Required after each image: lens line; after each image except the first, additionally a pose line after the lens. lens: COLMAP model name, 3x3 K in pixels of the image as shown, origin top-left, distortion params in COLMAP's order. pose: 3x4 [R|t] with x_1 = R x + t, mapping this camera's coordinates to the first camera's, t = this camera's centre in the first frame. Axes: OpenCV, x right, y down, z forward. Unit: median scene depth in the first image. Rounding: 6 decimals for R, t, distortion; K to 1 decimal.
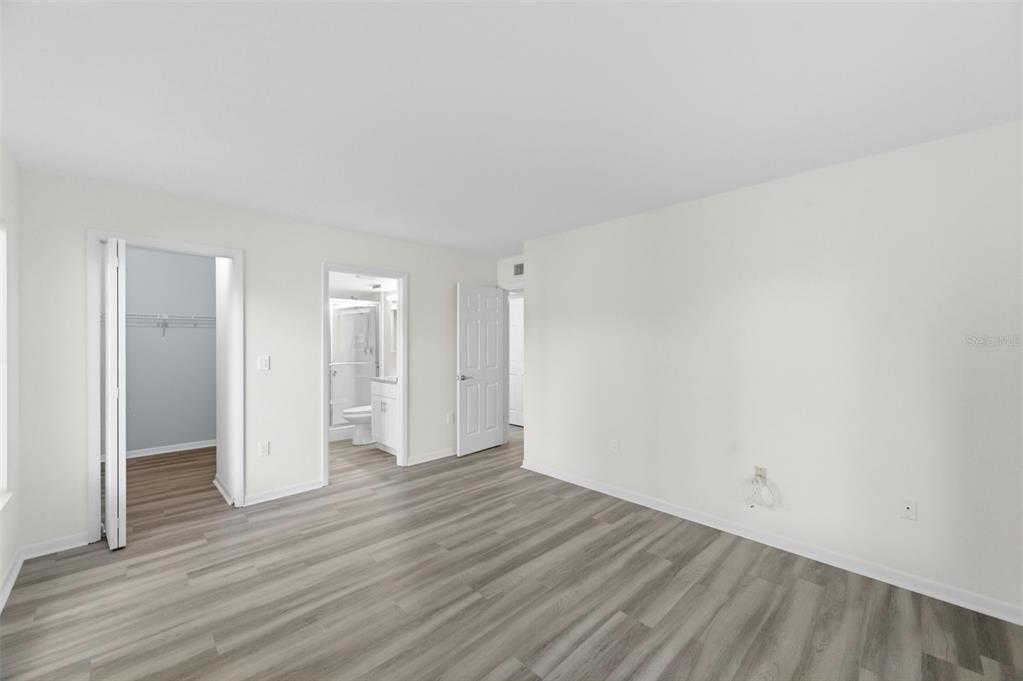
lens RADIAL K [[396.9, 0, 510.9], [0, 396.9, 344.0], [0, 0, 1]] dist [-0.003798, -0.000283]
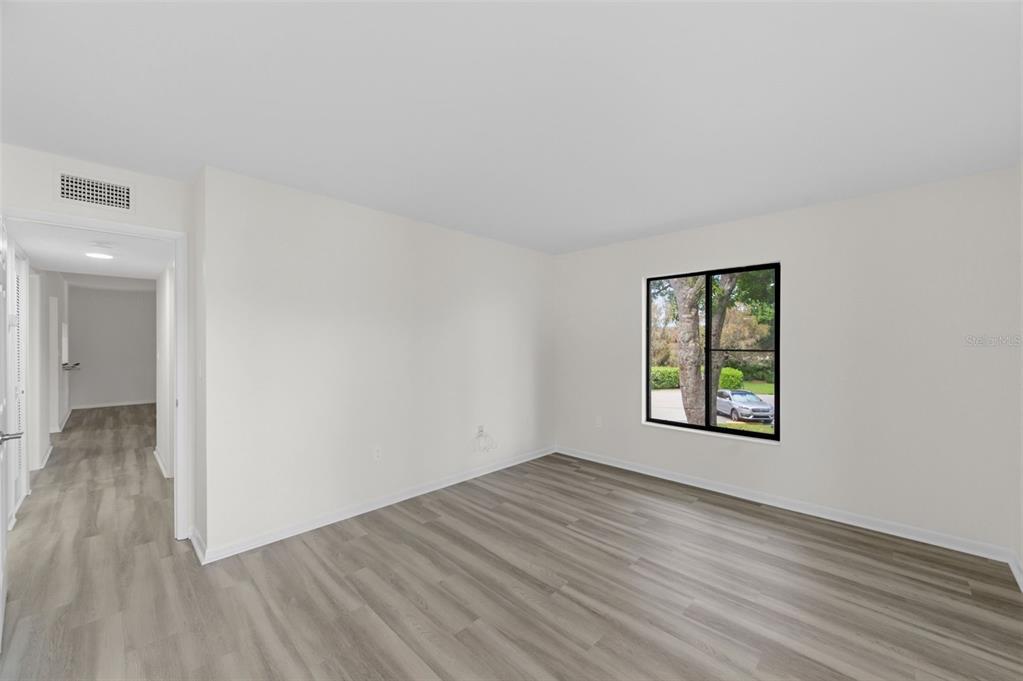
lens RADIAL K [[396.9, 0, 509.3], [0, 396.9, 341.2], [0, 0, 1]] dist [-0.003798, -0.000283]
pose [[-0.015390, -0.000553, 0.999881, -0.830034], [0.008382, 0.999965, 0.000682, -0.008880], [-0.999846, 0.008391, -0.015385, 0.859710]]
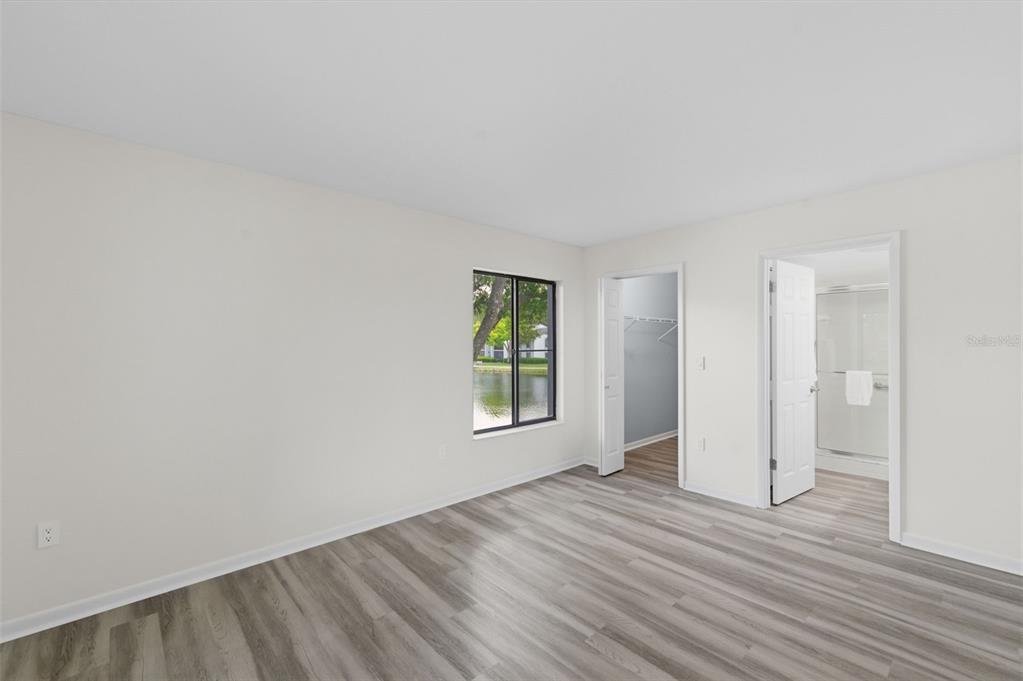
lens RADIAL K [[429.8, 0, 513.3], [0, 429.8, 338.5], [0, 0, 1]] dist [-0.001197, -0.000208]
pose [[-0.028212, -0.007139, -0.999576, 0.654133], [-0.003341, 0.999970, -0.007048, -0.008895], [0.999596, 0.003141, -0.028235, 0.636257]]
